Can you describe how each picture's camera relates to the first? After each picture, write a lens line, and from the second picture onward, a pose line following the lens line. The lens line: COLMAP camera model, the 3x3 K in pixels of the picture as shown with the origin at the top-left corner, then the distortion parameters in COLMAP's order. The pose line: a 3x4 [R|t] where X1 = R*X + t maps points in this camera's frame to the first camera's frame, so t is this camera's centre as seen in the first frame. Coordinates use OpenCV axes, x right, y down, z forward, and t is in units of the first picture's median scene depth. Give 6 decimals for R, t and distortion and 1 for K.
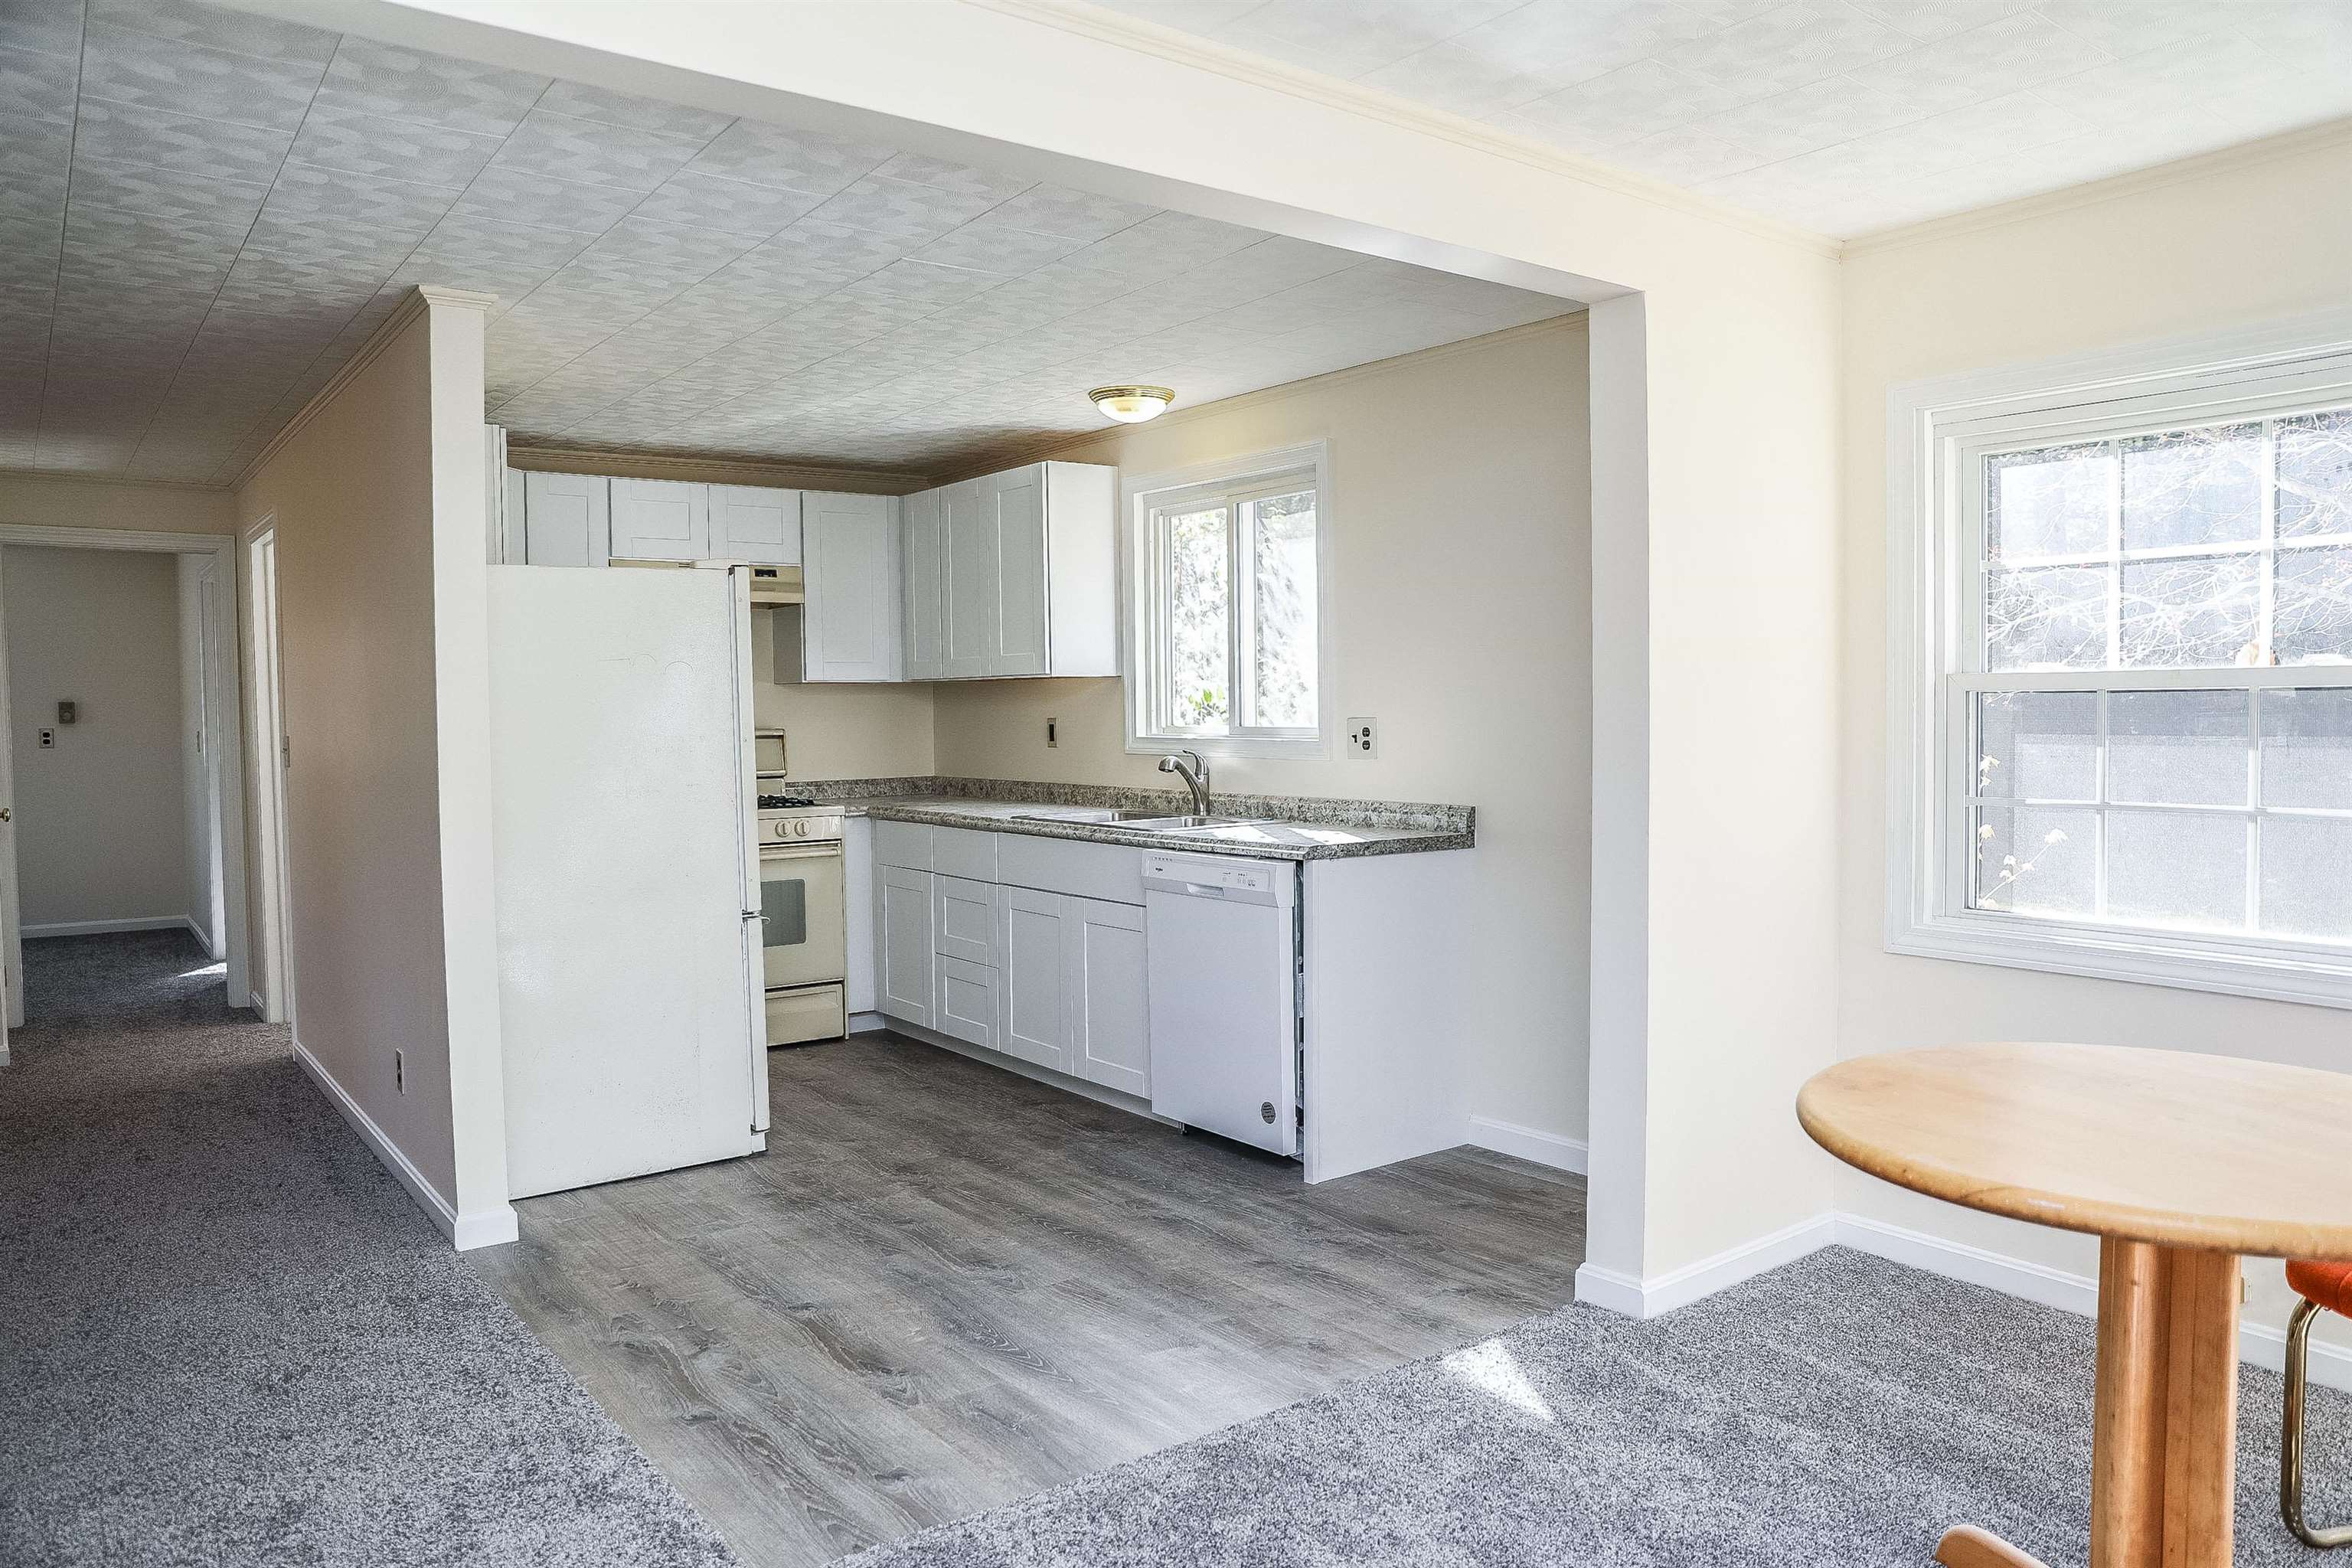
lens RADIAL K [[1600.7, 0, 1176.0], [0, 1600.7, 784.0], [0, 0, 1]] dist [-0.117253, 0.105000]
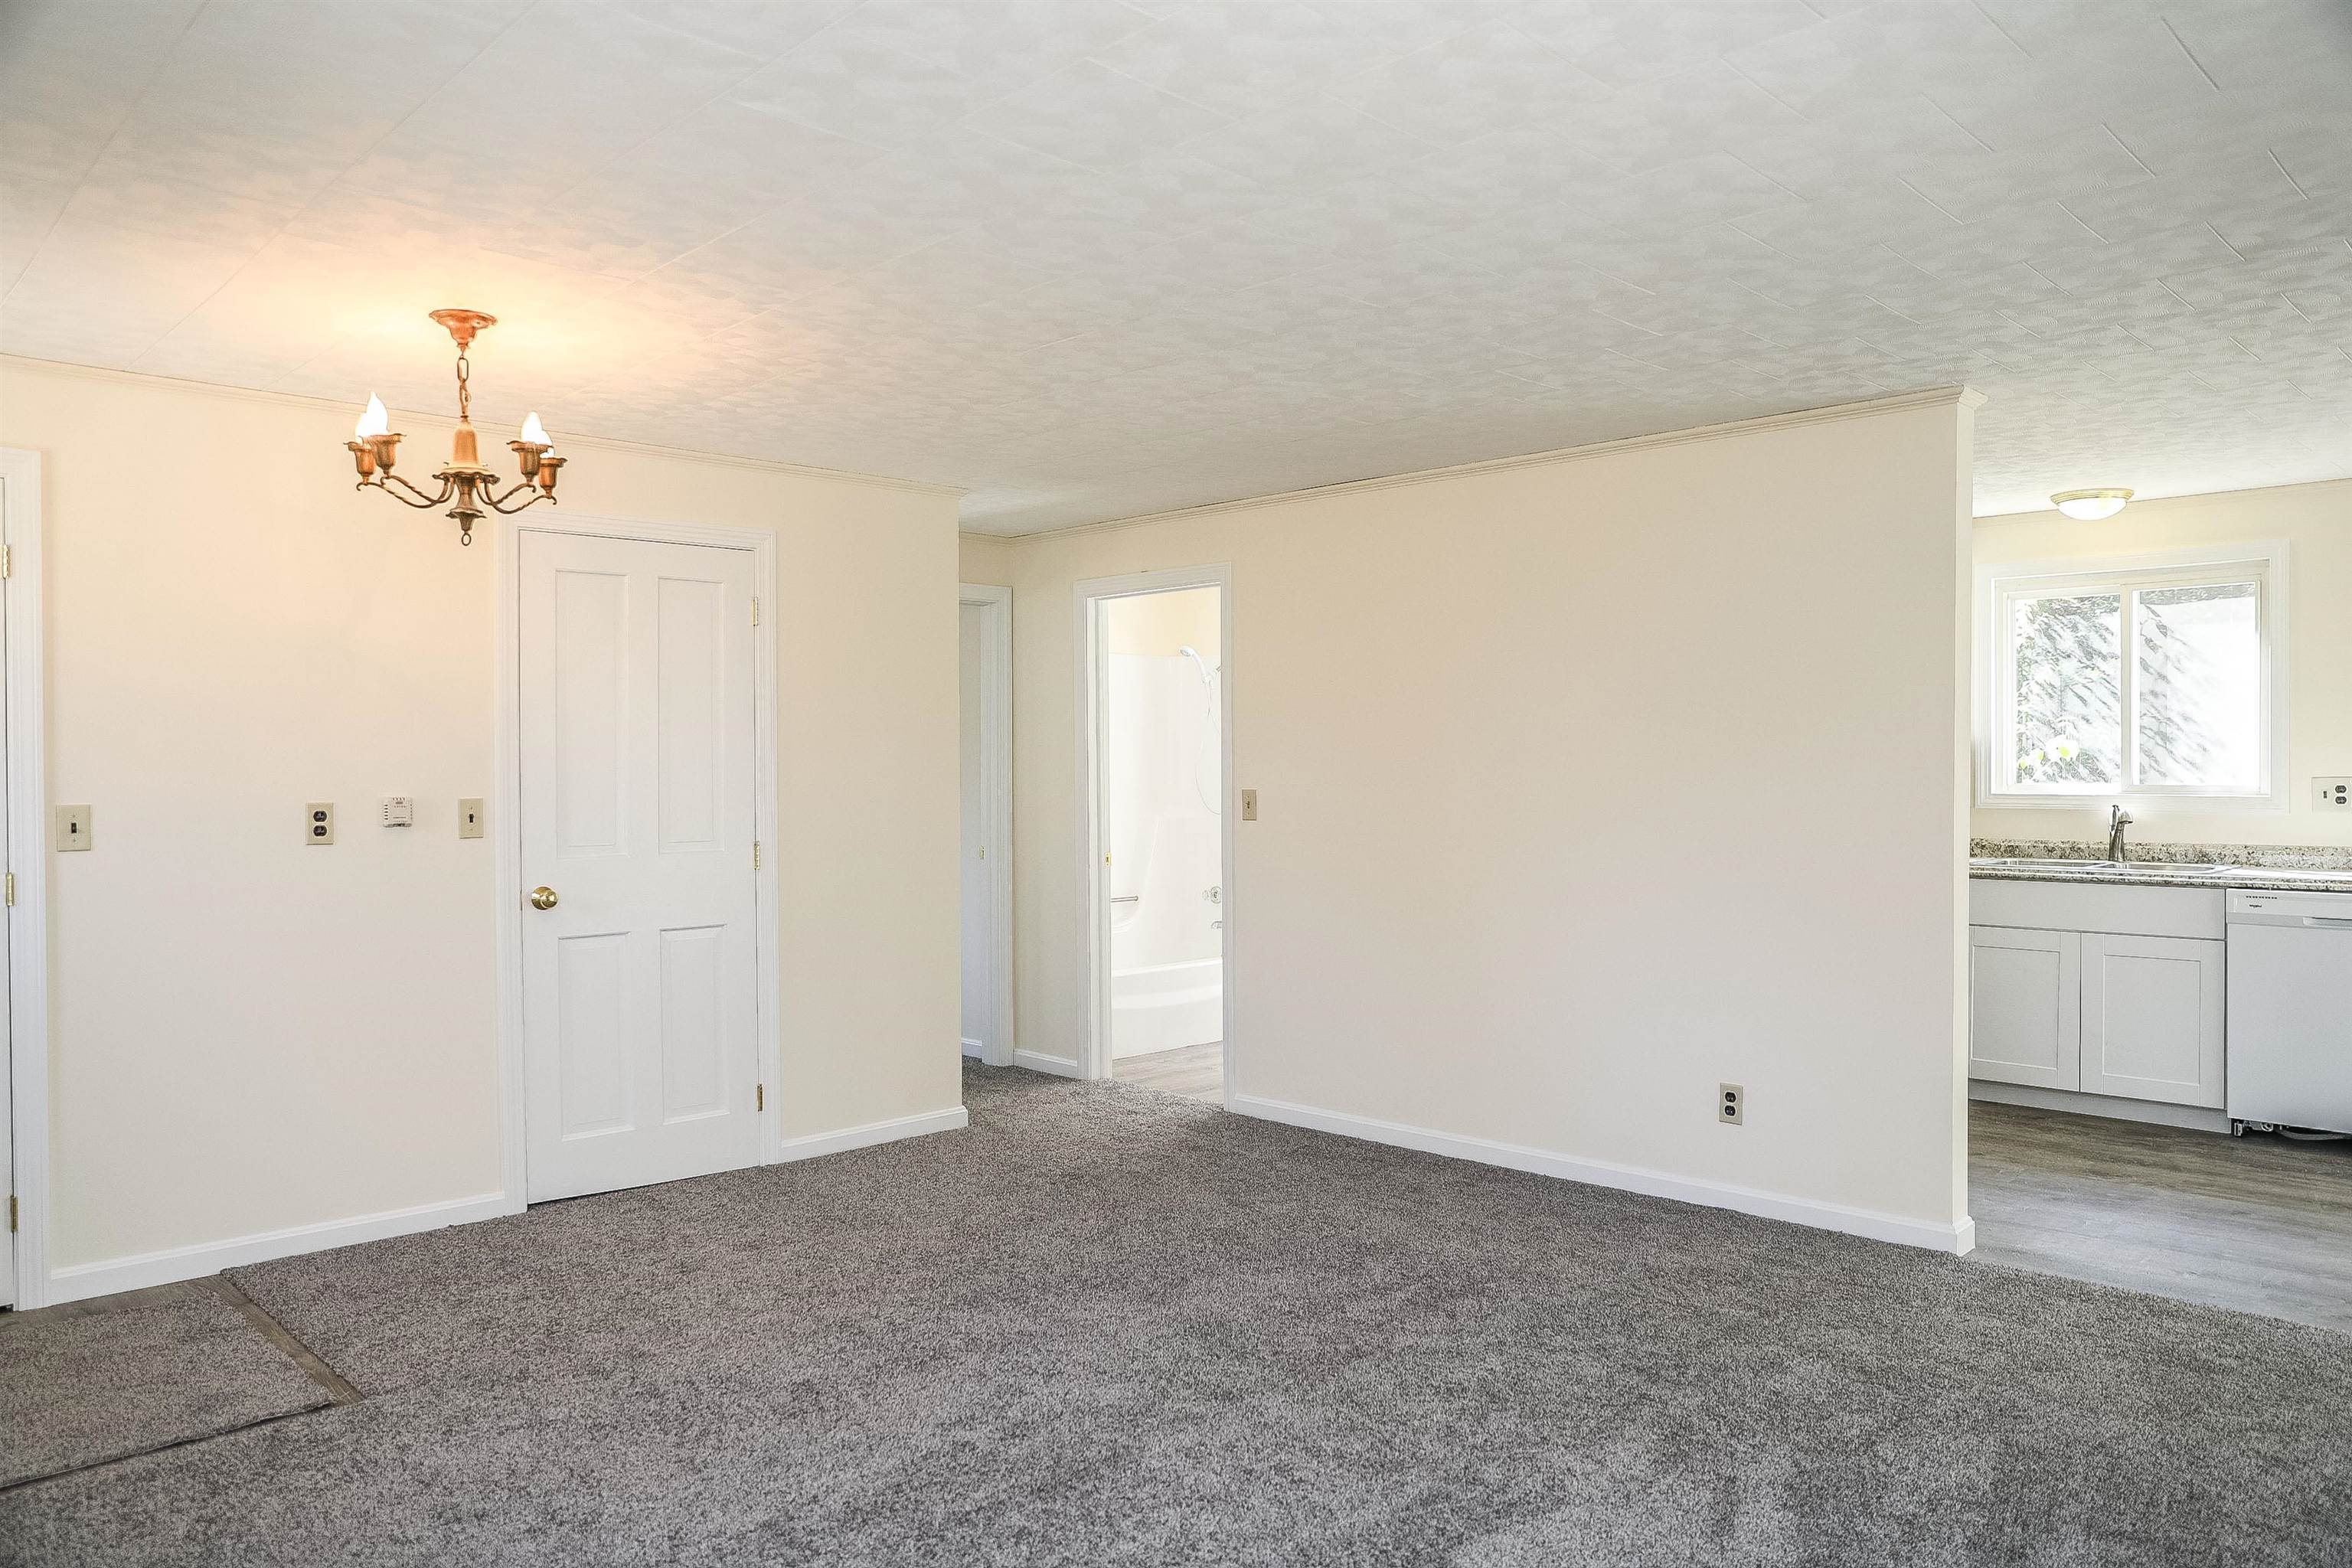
lens RADIAL K [[1600.7, 0, 1176.0], [0, 1600.7, 784.0], [0, 0, 1]] dist [-0.117253, 0.105000]
pose [[0.991853, 0.001452, 0.127378, -0.757347], [0.002686, 0.999474, -0.032306, -0.001324], [-0.127358, 0.032385, 0.991328, -0.023259]]
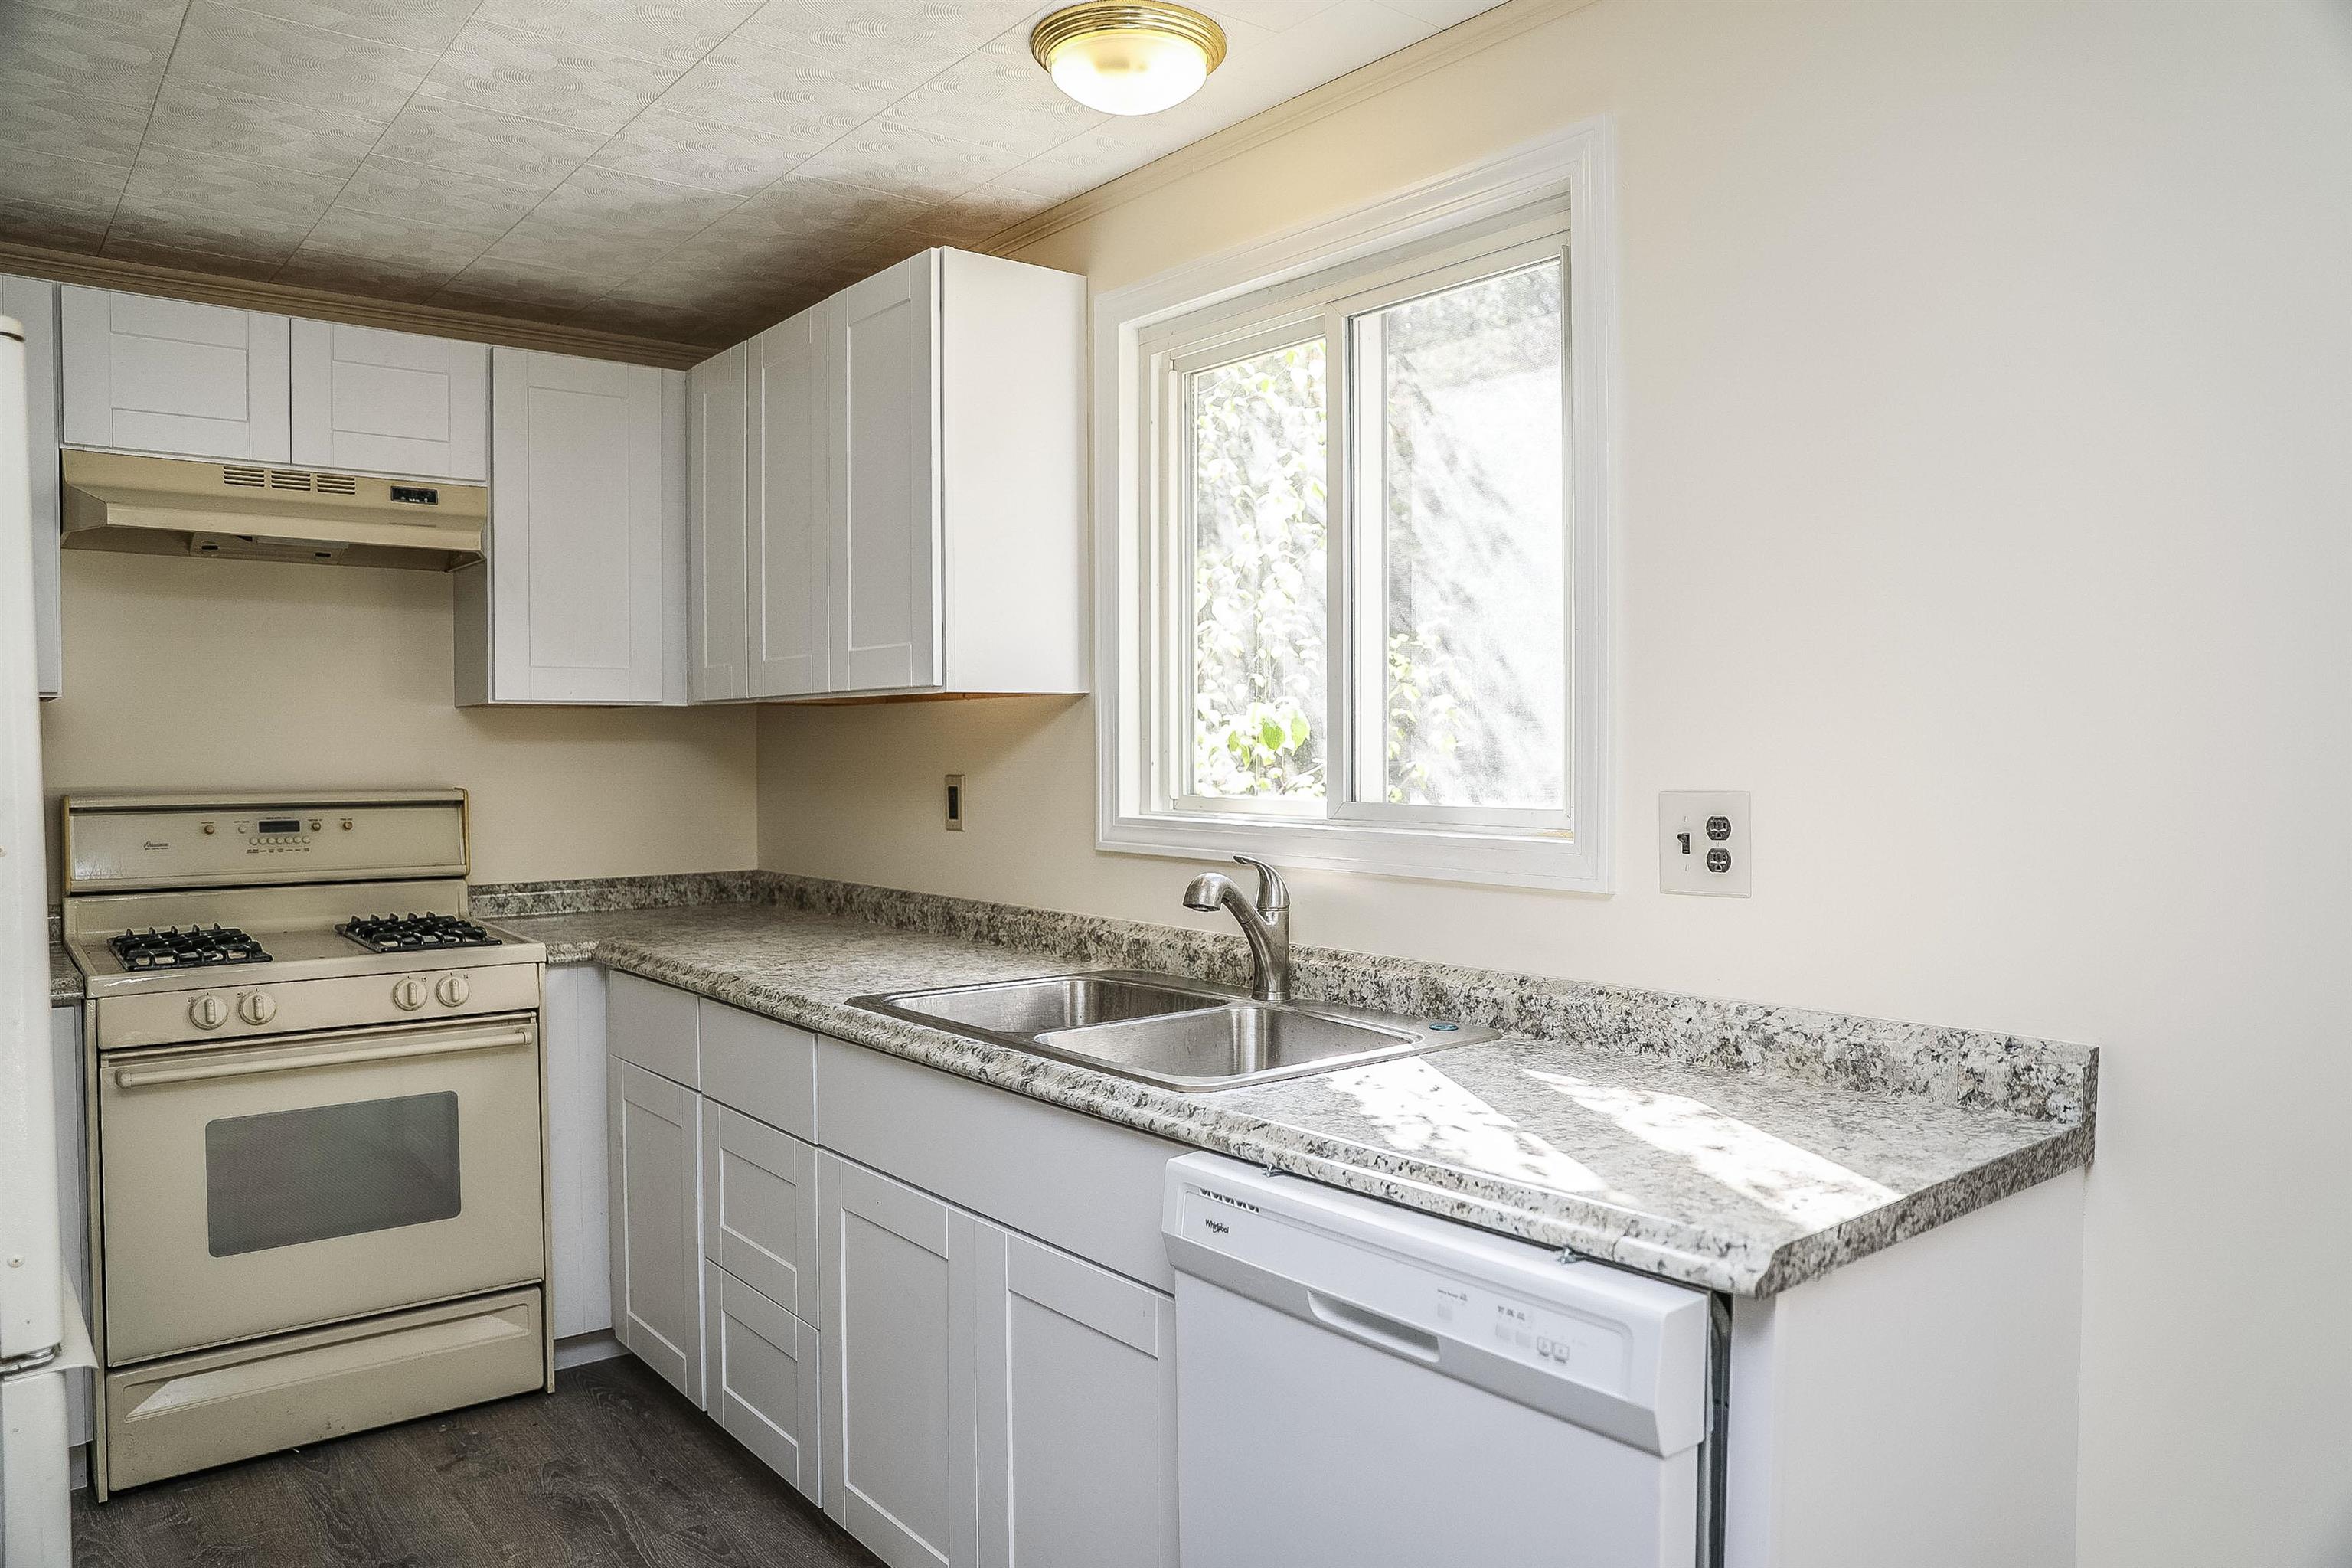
lens RADIAL K [[1600.7, 0, 1176.0], [0, 1600.7, 784.0], [0, 0, 1]] dist [-0.117253, 0.105000]
pose [[0.999227, 0.007332, 0.038620, -0.027258], [-0.006333, 0.999643, -0.025942, -0.027798], [-0.038797, 0.025677, 0.998917, 0.523604]]
